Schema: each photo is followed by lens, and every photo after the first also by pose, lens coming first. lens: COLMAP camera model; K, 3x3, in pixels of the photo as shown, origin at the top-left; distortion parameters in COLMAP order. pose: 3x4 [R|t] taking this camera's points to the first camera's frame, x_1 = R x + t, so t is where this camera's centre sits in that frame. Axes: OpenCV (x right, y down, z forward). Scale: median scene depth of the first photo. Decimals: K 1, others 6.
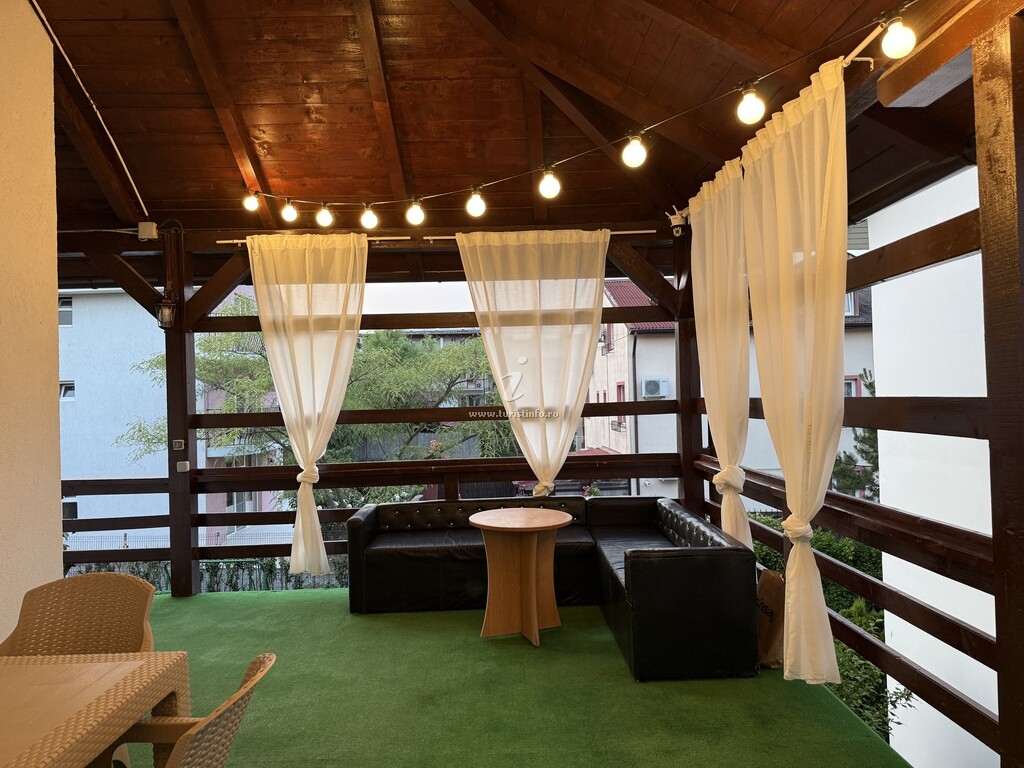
lens RADIAL K [[715.5, 0, 516.3], [0, 715.5, 383.9], [0, 0, 1]] dist [0.129444, -0.216791]
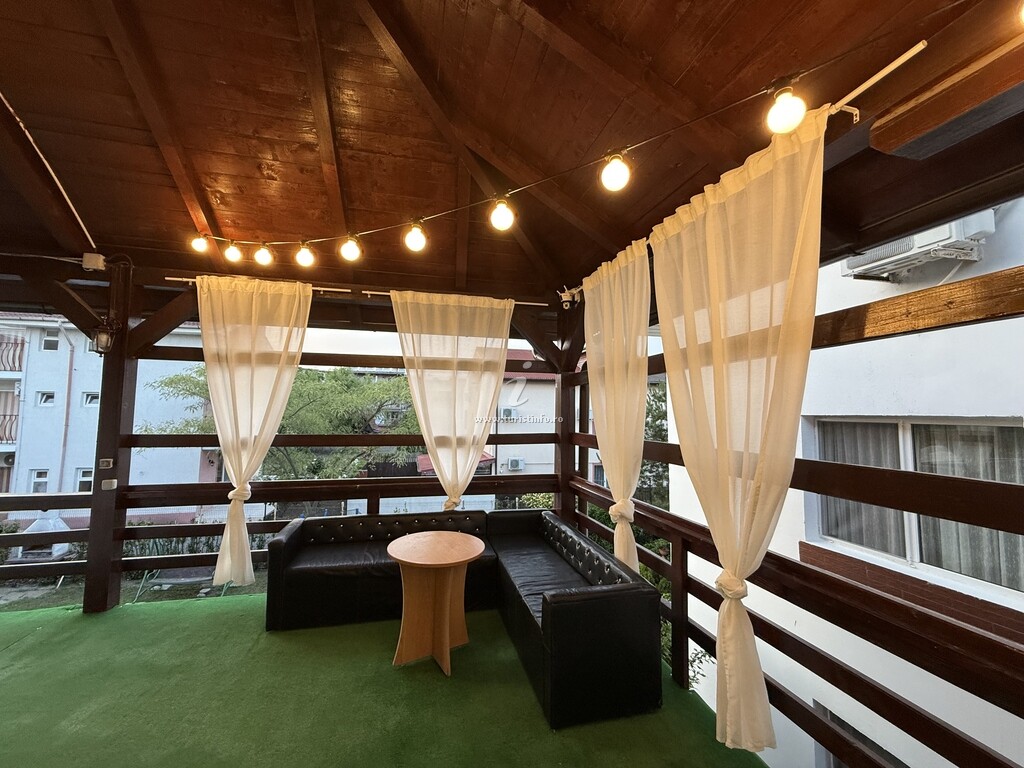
lens RADIAL K [[409.0, 0, 509.2], [0, 409.0, 381.4], [0, 0, 1]] dist [-0.000634, -0.000014]
pose [[0.976824, 0.053852, 0.207160, -0.023816], [-0.040750, 0.996920, -0.067003, -0.019553], [-0.210130, 0.057009, 0.976010, 0.300706]]
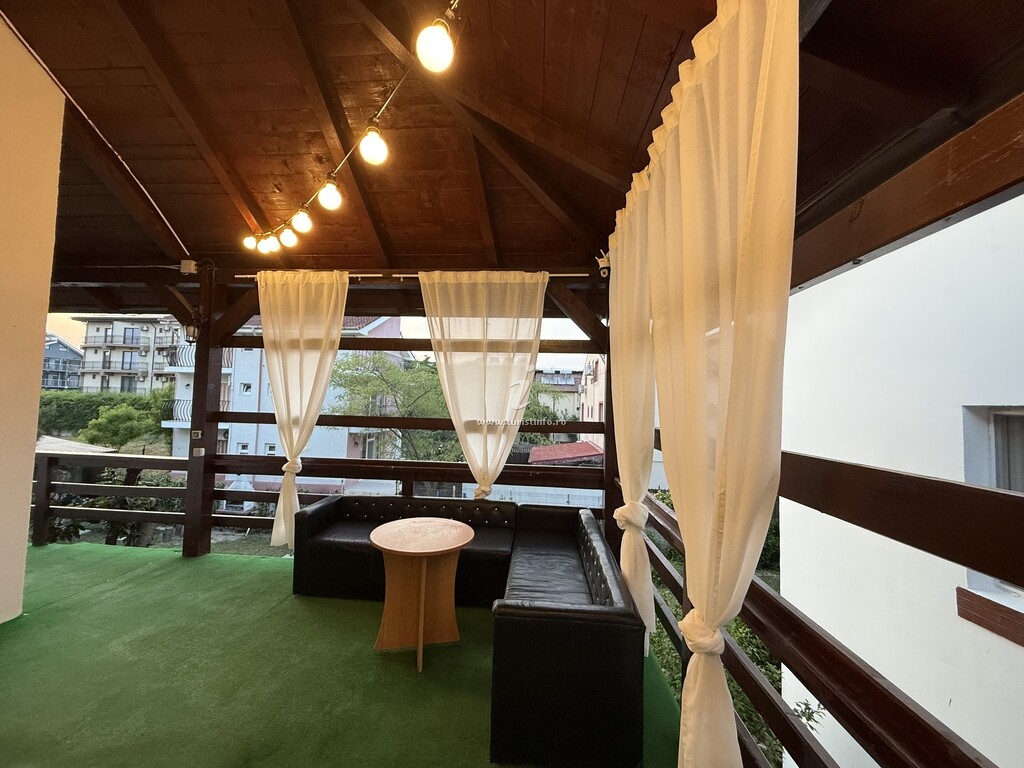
lens RADIAL K [[410.0, 0, 505.4], [0, 410.0, 380.7], [0, 0, 1]] dist [-0.000338, -0.000010]
pose [[0.993319, 0.048310, -0.104805, 0.142378], [-0.052546, 0.997894, -0.038040, -0.011036], [0.102747, 0.043293, 0.993765, 0.351624]]
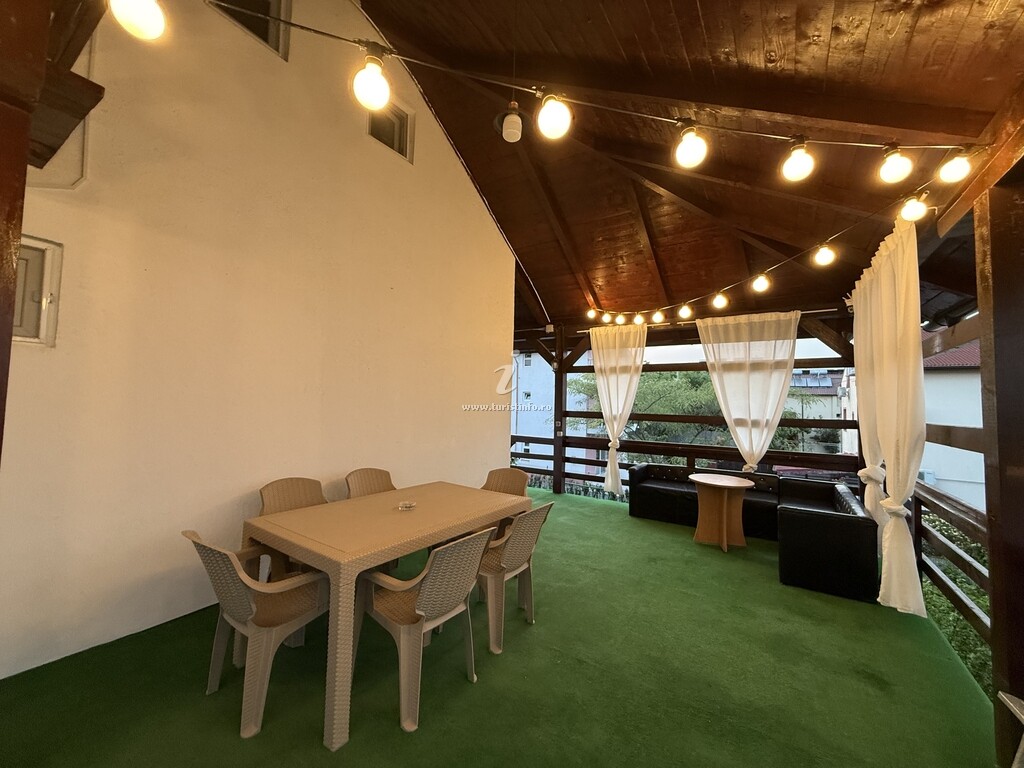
lens RADIAL K [[408.4, 0, 508.9], [0, 408.4, 381.5], [0, 0, 1]] dist [-0.000673, -0.000004]
pose [[0.820274, 0.018656, -0.571666, 0.123720], [-0.040448, 0.998858, -0.025440, -0.007785], [0.570539, 0.043991, 0.820092, -0.112018]]
